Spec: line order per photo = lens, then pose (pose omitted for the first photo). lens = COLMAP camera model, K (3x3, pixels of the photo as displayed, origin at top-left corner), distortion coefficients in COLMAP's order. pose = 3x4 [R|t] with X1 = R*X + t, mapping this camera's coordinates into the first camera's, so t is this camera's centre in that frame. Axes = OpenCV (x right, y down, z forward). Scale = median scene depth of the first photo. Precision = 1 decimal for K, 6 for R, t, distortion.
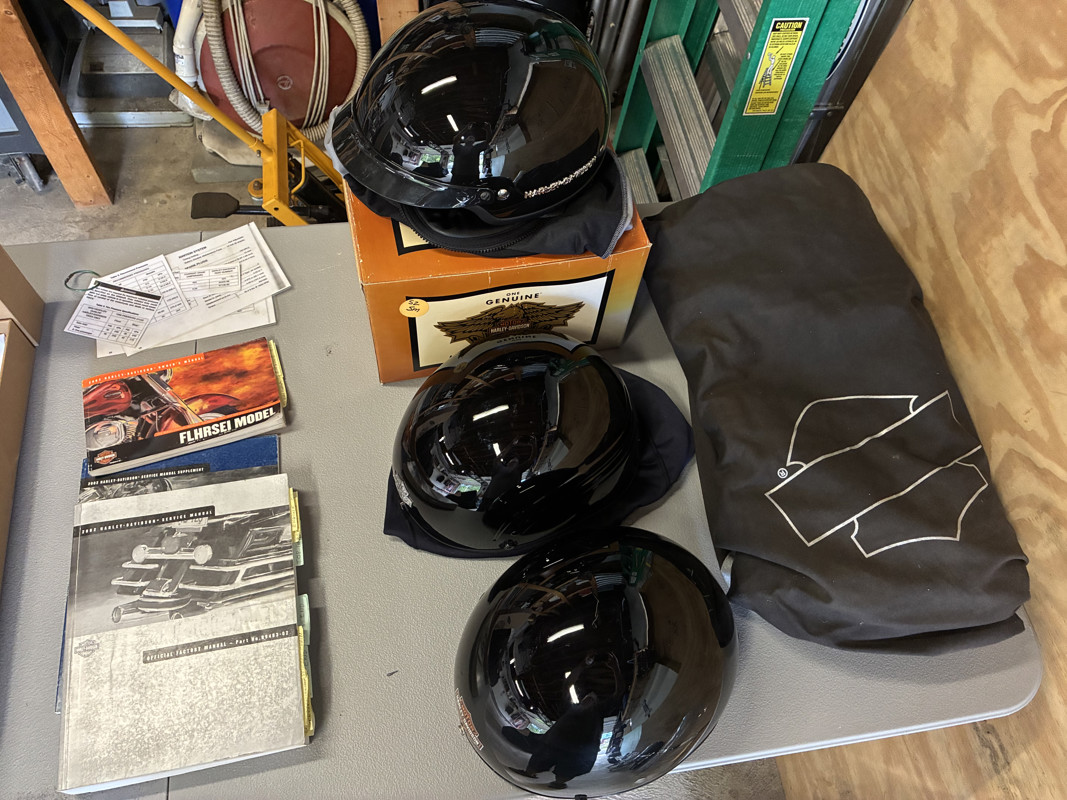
lens RADIAL K [[811.3, 0, 533.5], [0, 811.3, 400.0], [0, 0, 1]] dist [0.006288, 0.000603]
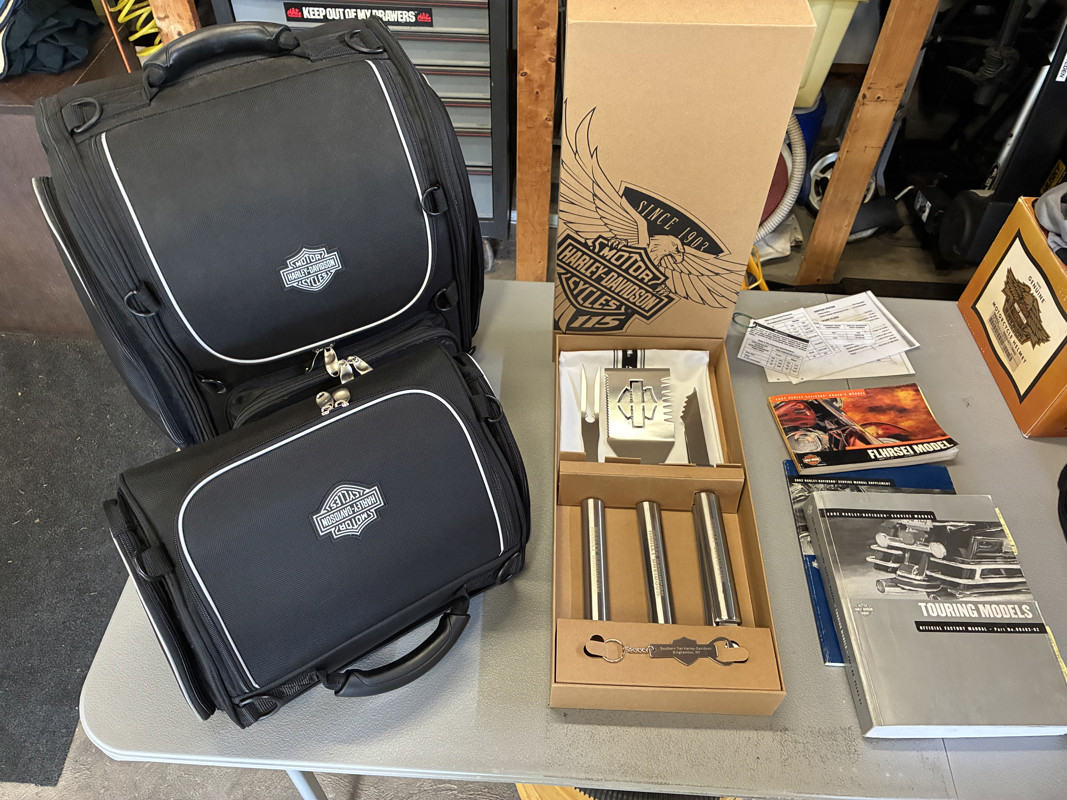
lens RADIAL K [[811.3, 0, 533.5], [0, 811.3, 400.0], [0, 0, 1]] dist [0.006288, 0.000603]
pose [[0.974606, 0.125675, -0.185337, -0.683476], [-0.156517, 0.974225, -0.162445, 0.228941], [0.160144, 0.187328, 0.969155, -0.194428]]
